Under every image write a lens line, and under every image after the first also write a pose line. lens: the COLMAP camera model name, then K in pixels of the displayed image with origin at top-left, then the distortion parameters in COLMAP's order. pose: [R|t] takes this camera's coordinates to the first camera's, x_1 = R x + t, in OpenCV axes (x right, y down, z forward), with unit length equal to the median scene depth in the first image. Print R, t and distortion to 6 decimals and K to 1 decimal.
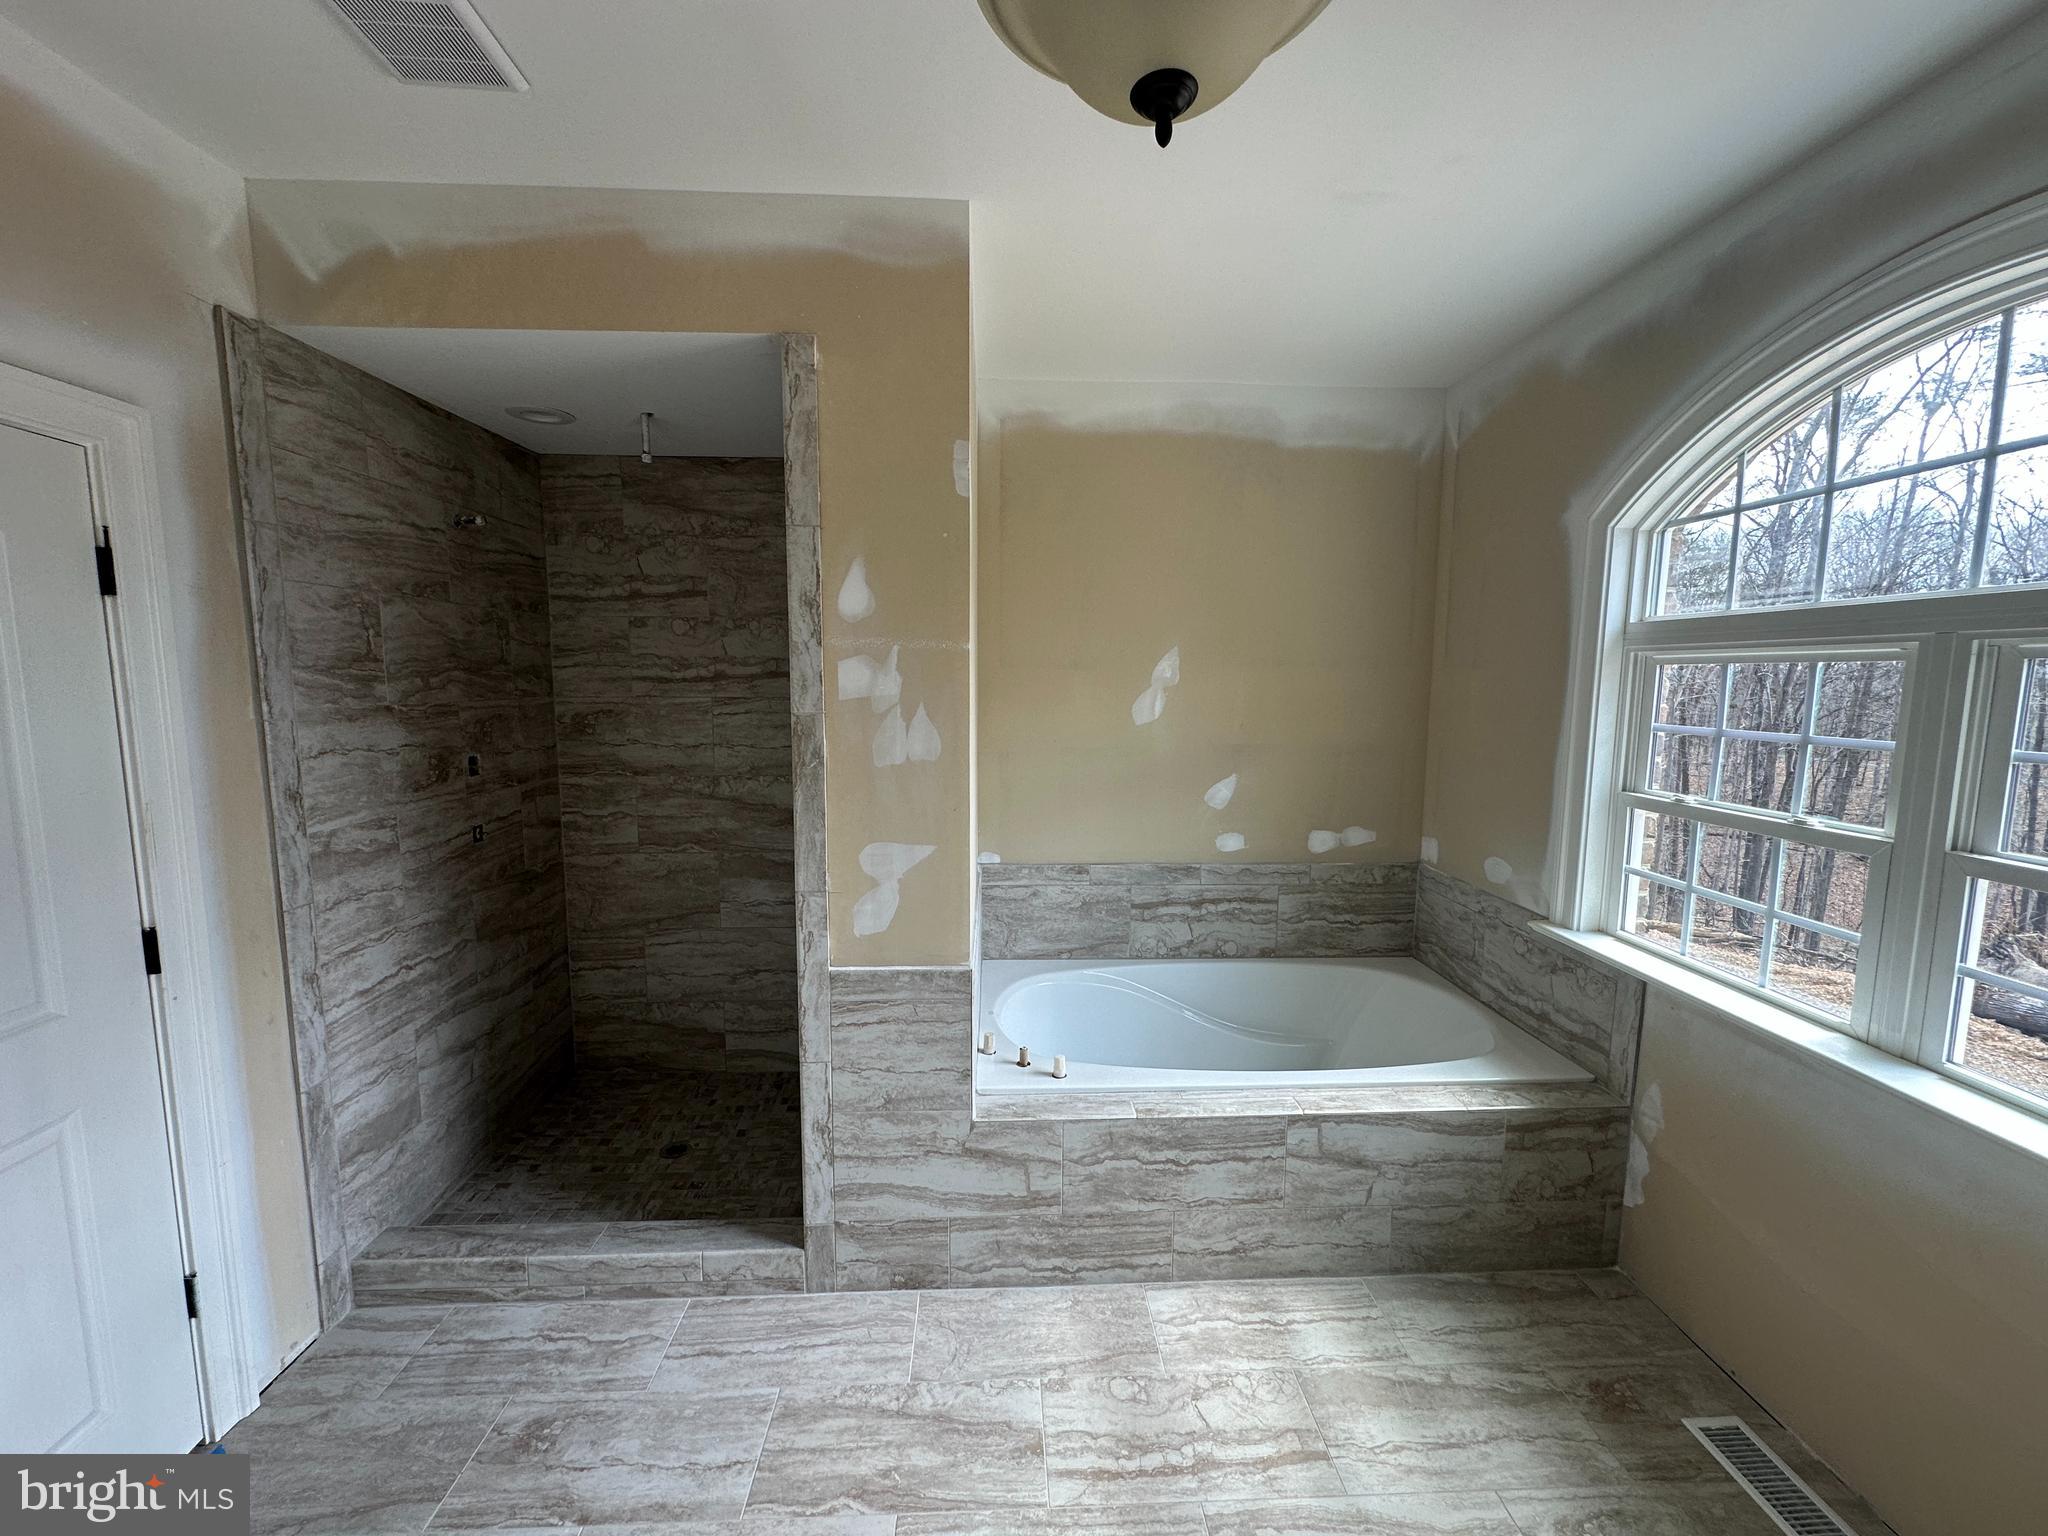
lens RADIAL K [[814.7, 0, 1025.3], [0, 814.7, 771.7], [0, 0, 1]] dist [-0.000746, 0.000543]
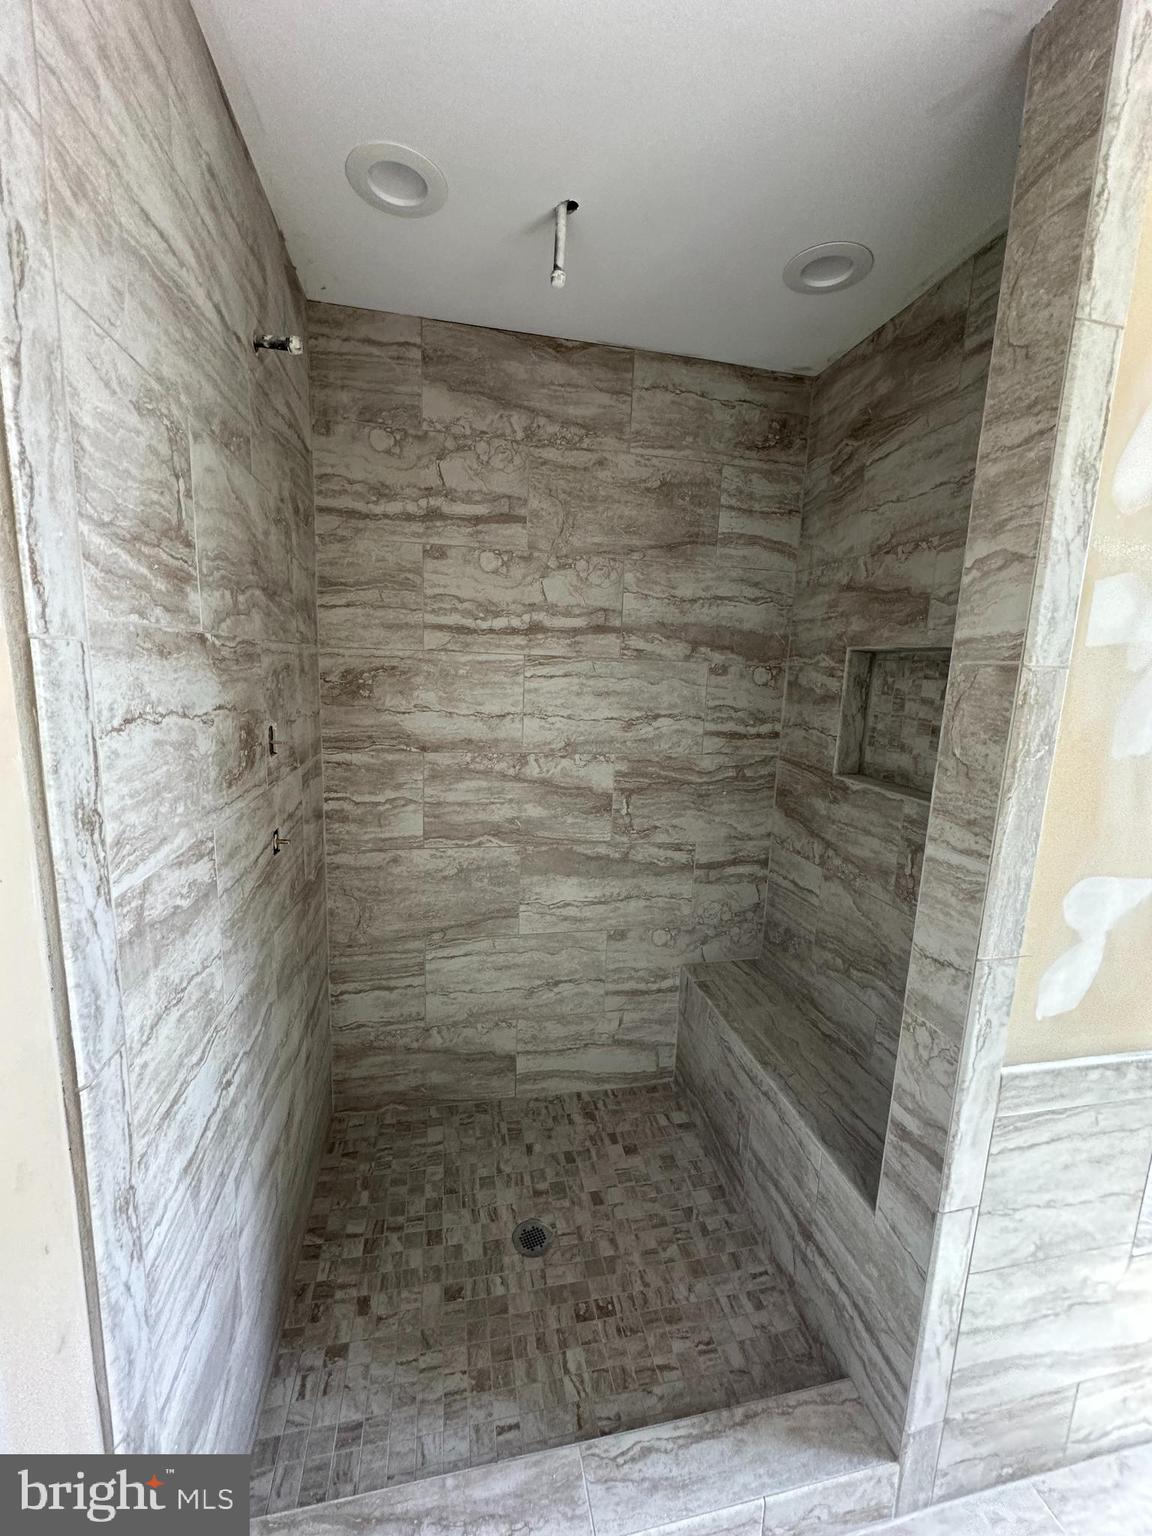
lens RADIAL K [[611.0, 0, 578.3], [0, 611.0, 770.7], [0, 0, 1]] dist [-0.000746, 0.000543]
pose [[0.986225, 0.004156, 0.165358, -0.436444], [-0.013151, 0.998490, 0.053340, -0.010687], [-0.164886, -0.054780, 0.984790, 0.400885]]
